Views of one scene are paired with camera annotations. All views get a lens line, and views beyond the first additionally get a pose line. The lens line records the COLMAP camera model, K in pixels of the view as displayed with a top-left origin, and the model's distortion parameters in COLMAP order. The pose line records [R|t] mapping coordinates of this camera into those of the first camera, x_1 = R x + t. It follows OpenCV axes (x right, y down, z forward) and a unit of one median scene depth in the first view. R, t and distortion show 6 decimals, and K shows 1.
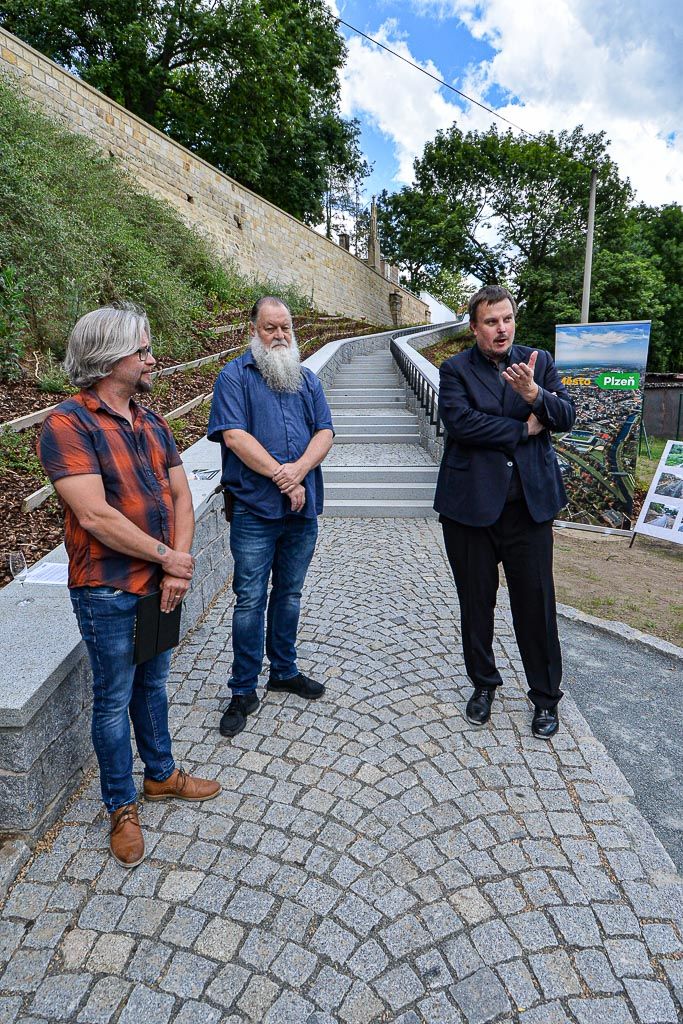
lens RADIAL K [[588.6, 0, 341.5], [0, 588.6, 512.0], [0, 0, 1]] dist [0.003002, -0.018998]
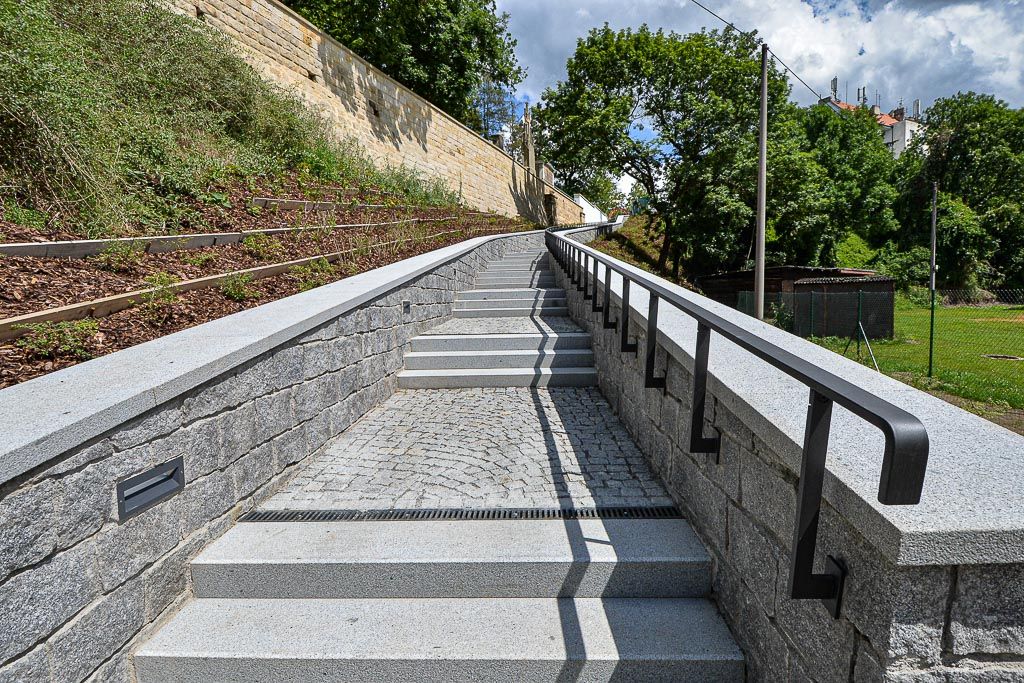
lens RADIAL K [[531.4, 0, 513.8], [0, 531.4, 344.4], [0, 0, 1]] dist [0.018761, -0.030971]
pose [[0.999767, -0.015308, 0.015248, 0.015959], [0.016746, 0.994931, -0.099156, -0.036661], [-0.013653, 0.099388, 0.994955, 0.169544]]
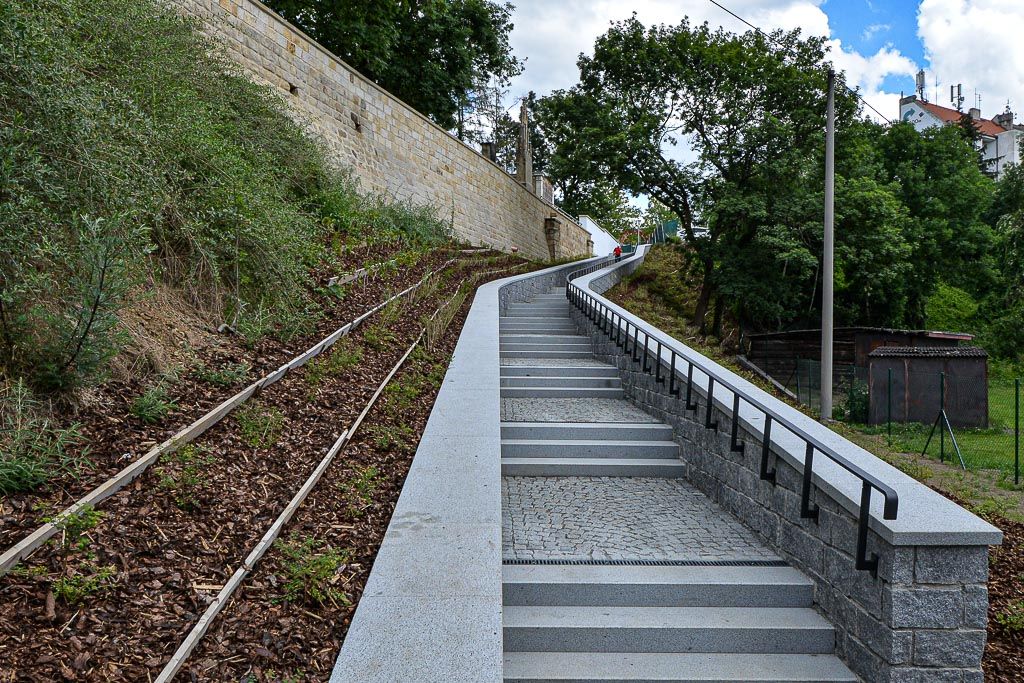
lens RADIAL K [[775.9, 0, 512.9], [0, 775.9, 344.4], [0, 0, 1]] dist [0.007658, -0.010988]
pose [[0.997674, 0.017255, 0.065952, -0.032230], [-0.004643, 0.982388, -0.186794, -0.034749], [-0.068013, 0.186054, 0.980183, 0.075074]]
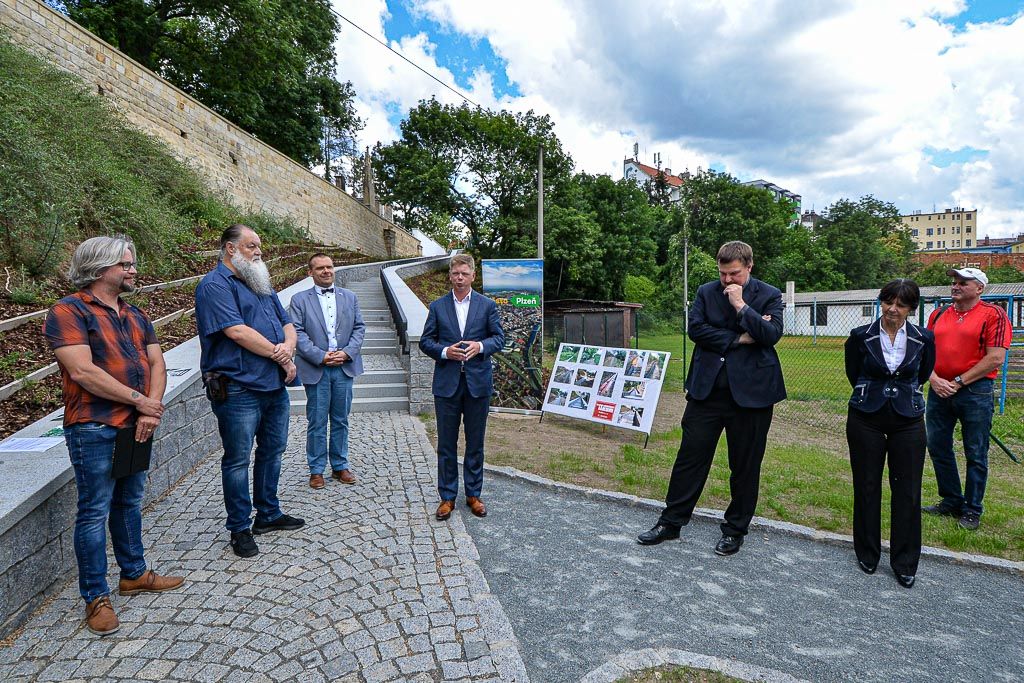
lens RADIAL K [[541.1, 0, 513.4], [0, 541.1, 345.5], [0, 0, 1]] dist [0.017658, -0.030263]
pose [[0.955004, -0.011005, 0.296388, 0.012547], [0.054314, 0.988902, -0.138289, 0.009765], [-0.291577, 0.148164, 0.945003, -0.031035]]
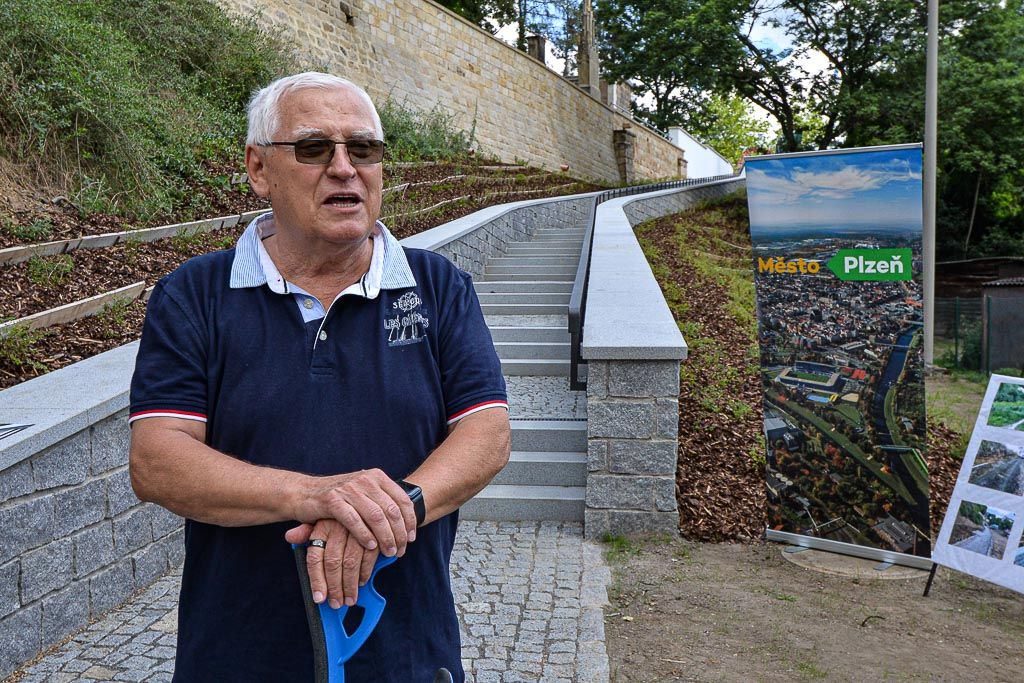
lens RADIAL K [[992.2, 0, 516.3], [0, 992.2, 345.3], [0, 0, 1]] dist [0.031663, -0.083577]
pose [[0.999206, 0.009484, -0.038706, 0.033402], [-0.015027, 0.989241, -0.145523, -0.003329], [0.036909, 0.145989, 0.988597, 0.027300]]
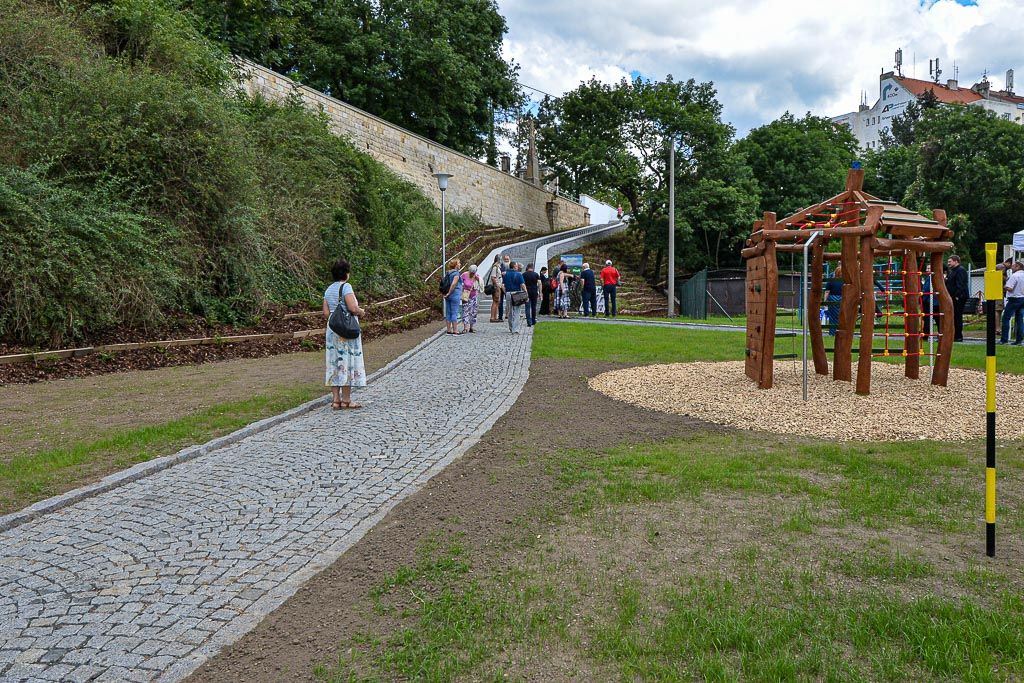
lens RADIAL K [[809.9, 0, 512.0], [0, 809.9, 341.5], [0, 0, 1]] dist [0.005798, -0.001645]
pose [[0.999979, -0.000007, 0.006529, 0.007833], [0.000963, 0.989208, -0.146512, 0.170607], [-0.006458, 0.146515, 0.989187, -0.702749]]
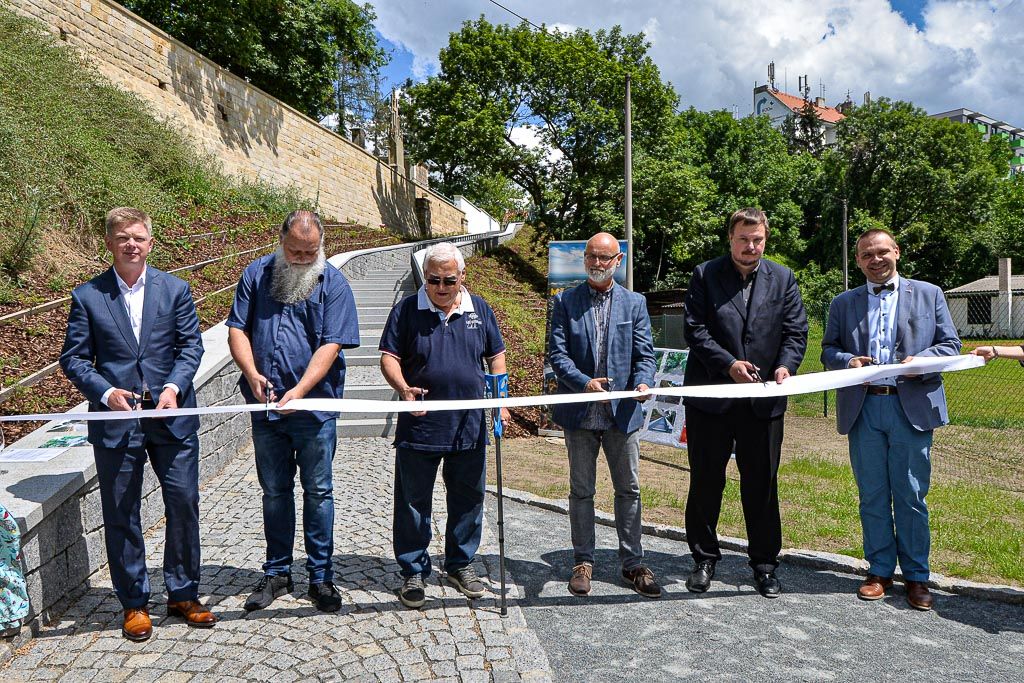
lens RADIAL K [[763.4, 0, 511.2], [0, 763.4, 348.3], [0, 0, 1]] dist [0.003117, -0.010628]
pose [[0.982067, -0.014025, 0.188008, 0.012676], [0.043601, 0.987090, -0.154117, 0.014776], [-0.183419, 0.159550, 0.970001, -0.051790]]
